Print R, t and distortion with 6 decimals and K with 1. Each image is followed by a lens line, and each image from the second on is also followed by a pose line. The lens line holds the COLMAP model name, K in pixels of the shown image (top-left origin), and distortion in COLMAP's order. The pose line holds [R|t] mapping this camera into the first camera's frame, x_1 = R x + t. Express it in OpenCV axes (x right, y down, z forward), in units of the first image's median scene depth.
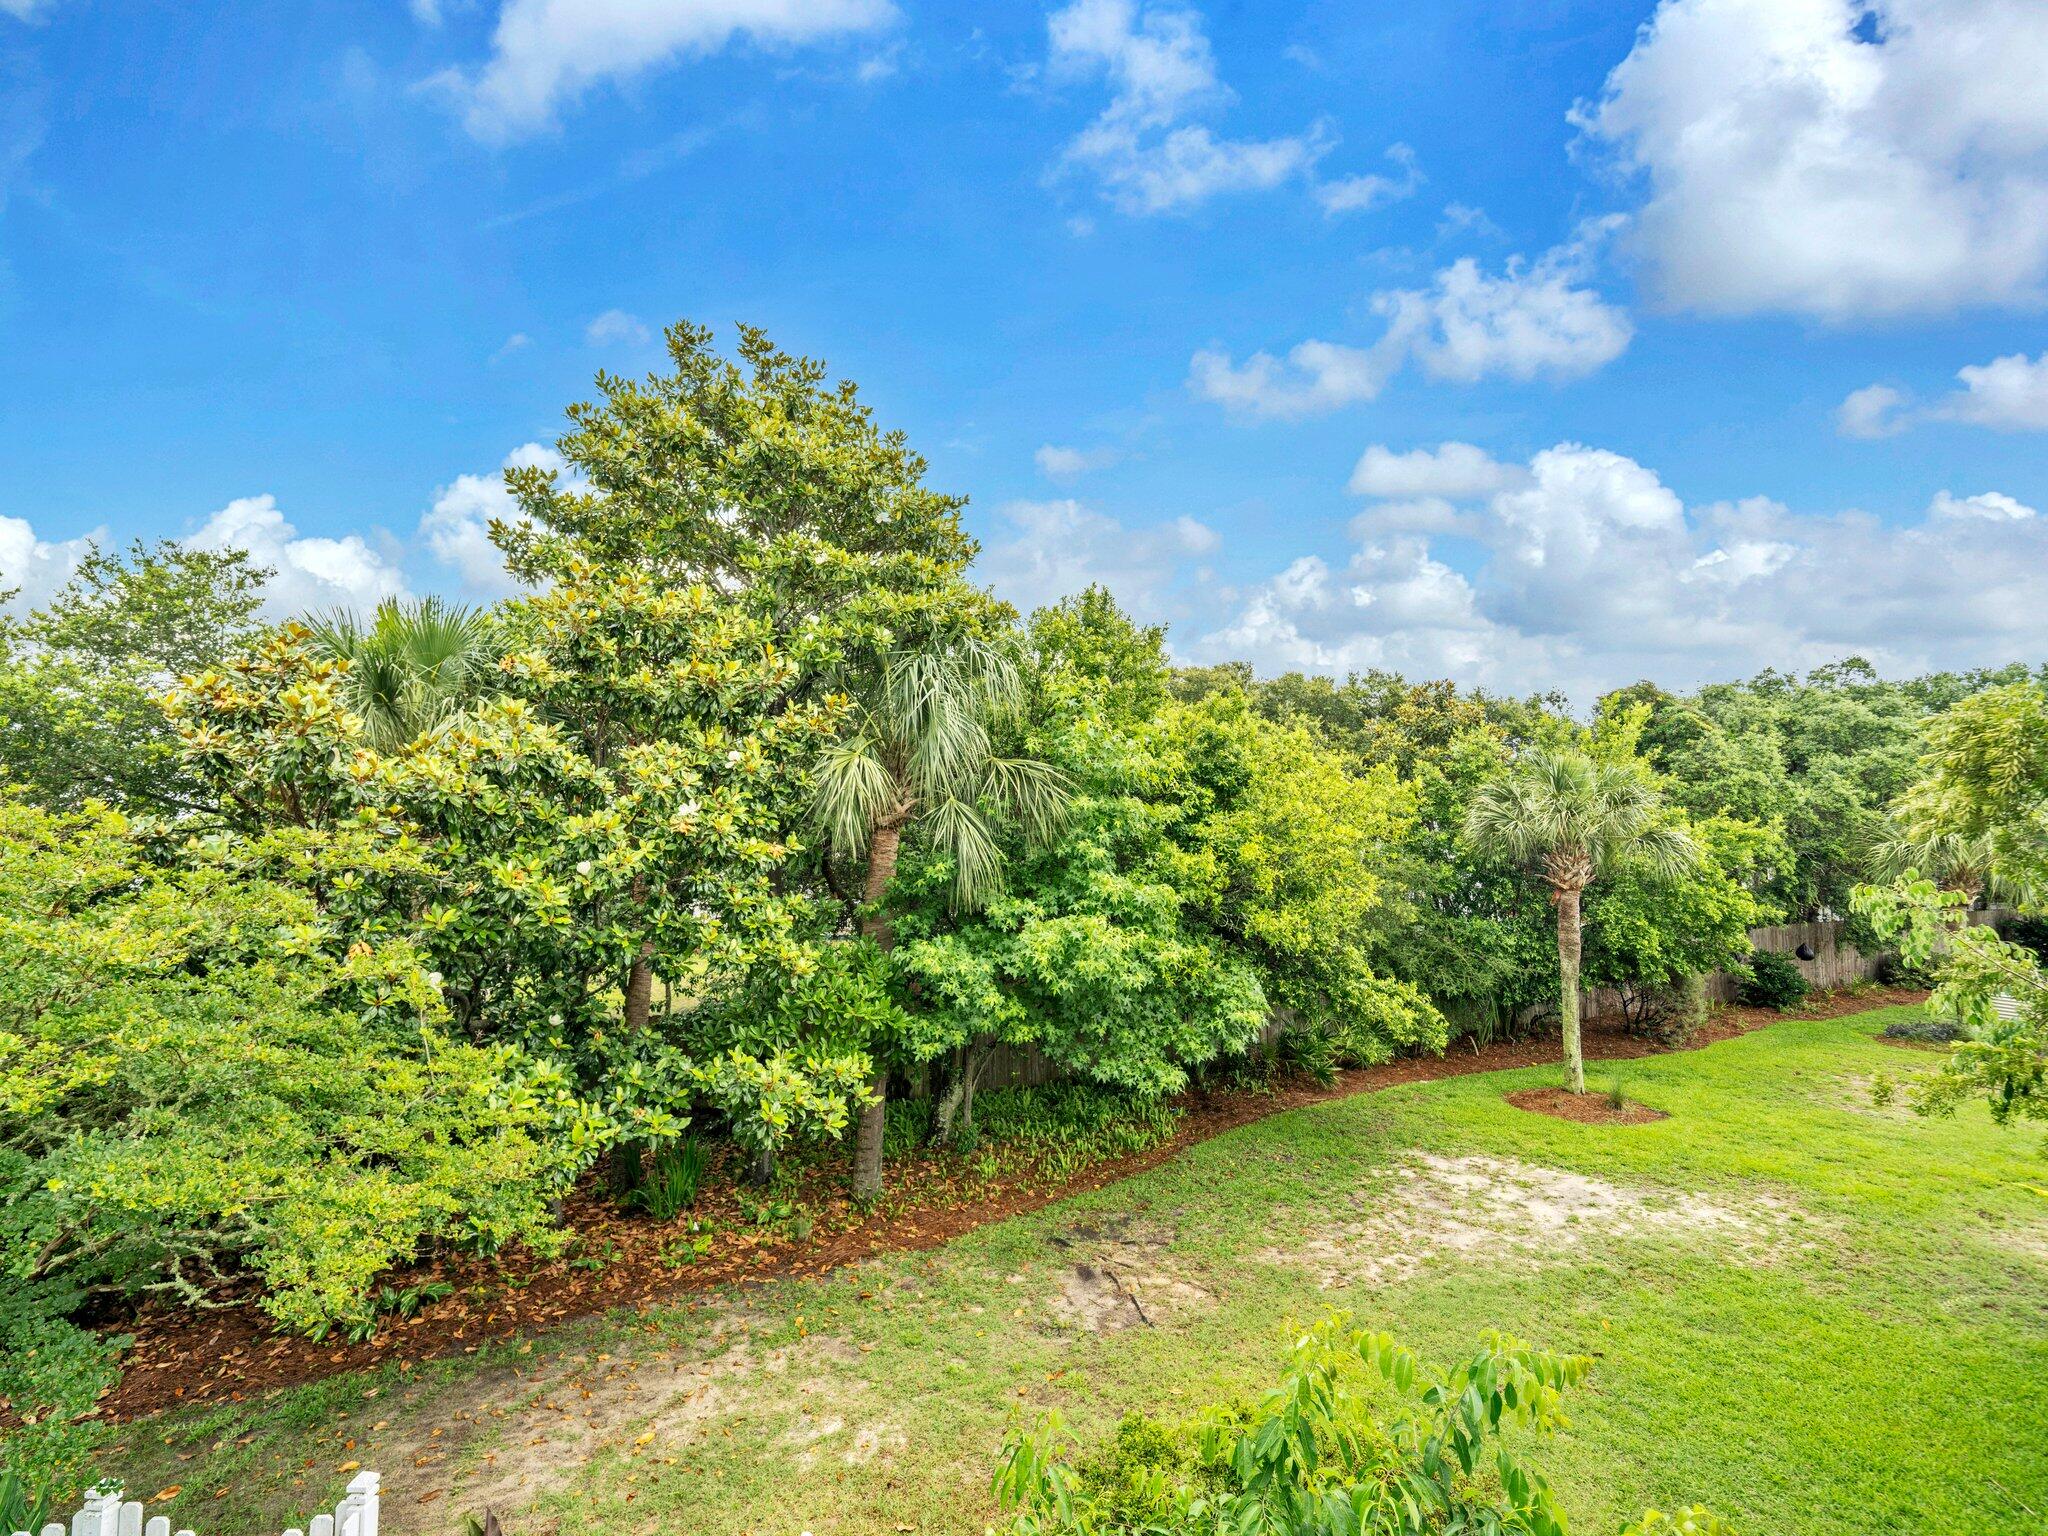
lens RADIAL K [[900.3, 0, 985.1], [0, 900.3, 767.3], [0, 0, 1]] dist [-0.002304, -0.000115]
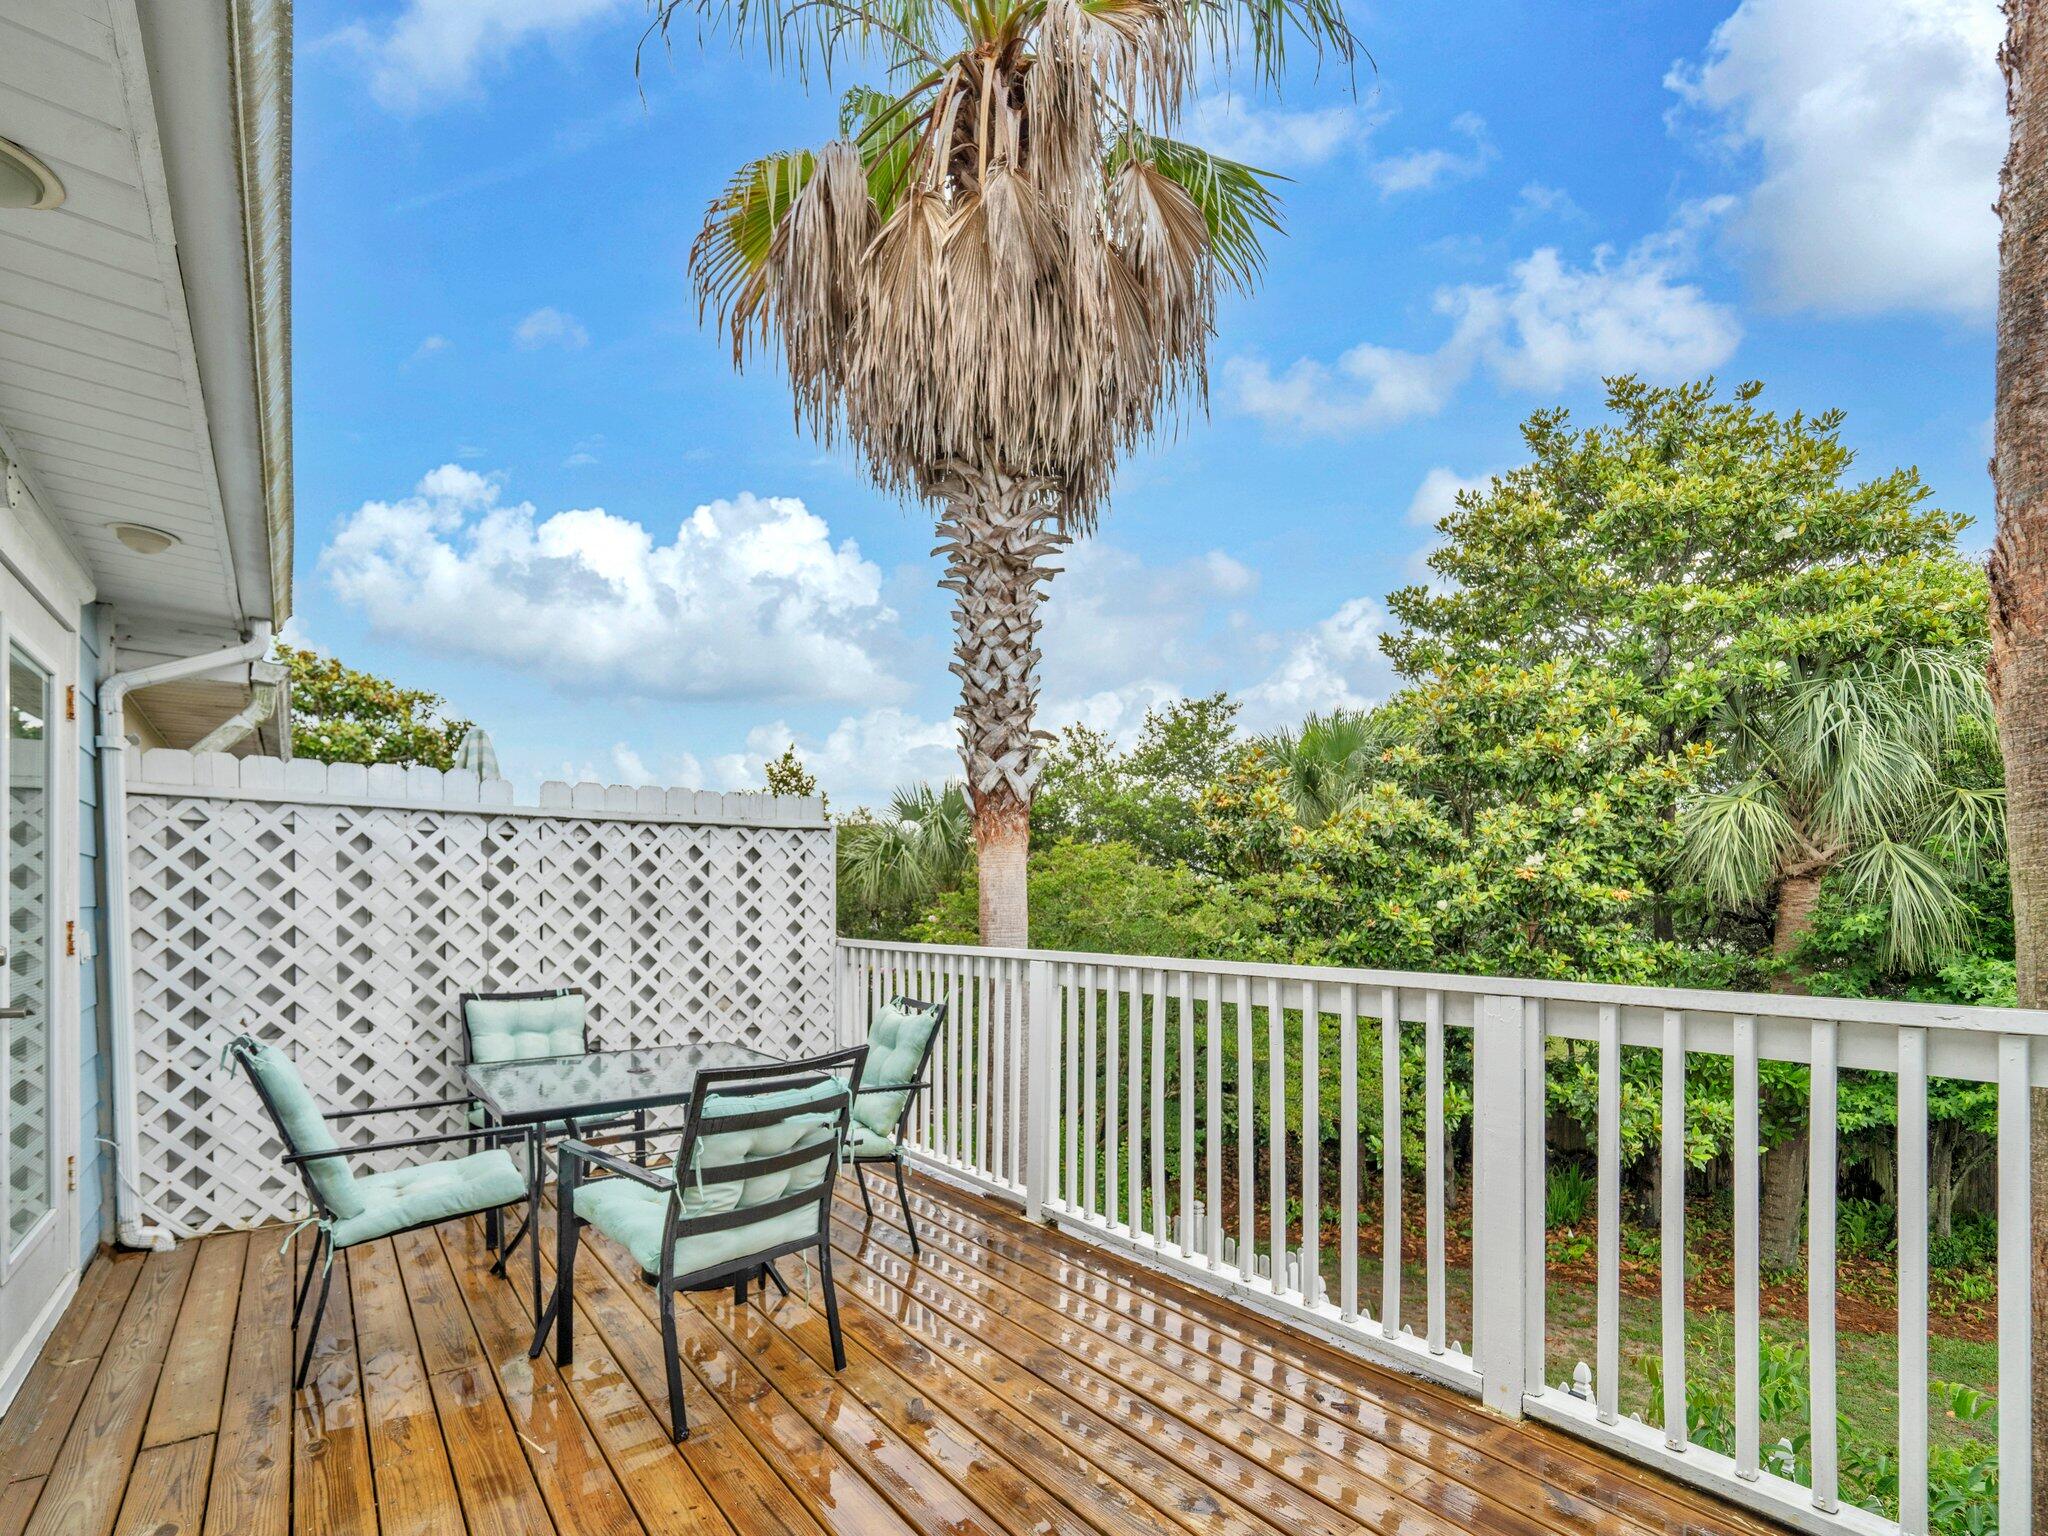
lens RADIAL K [[953.9, 0, 1001.7], [0, 953.9, 905.8], [0, 0, 1]] dist [0.001167, 0.000138]
pose [[0.608528, 0.004537, -0.793520, 0.179462], [0.055451, 0.997296, 0.048227, 0.005213], [0.791593, -0.073349, 0.606631, -0.241393]]
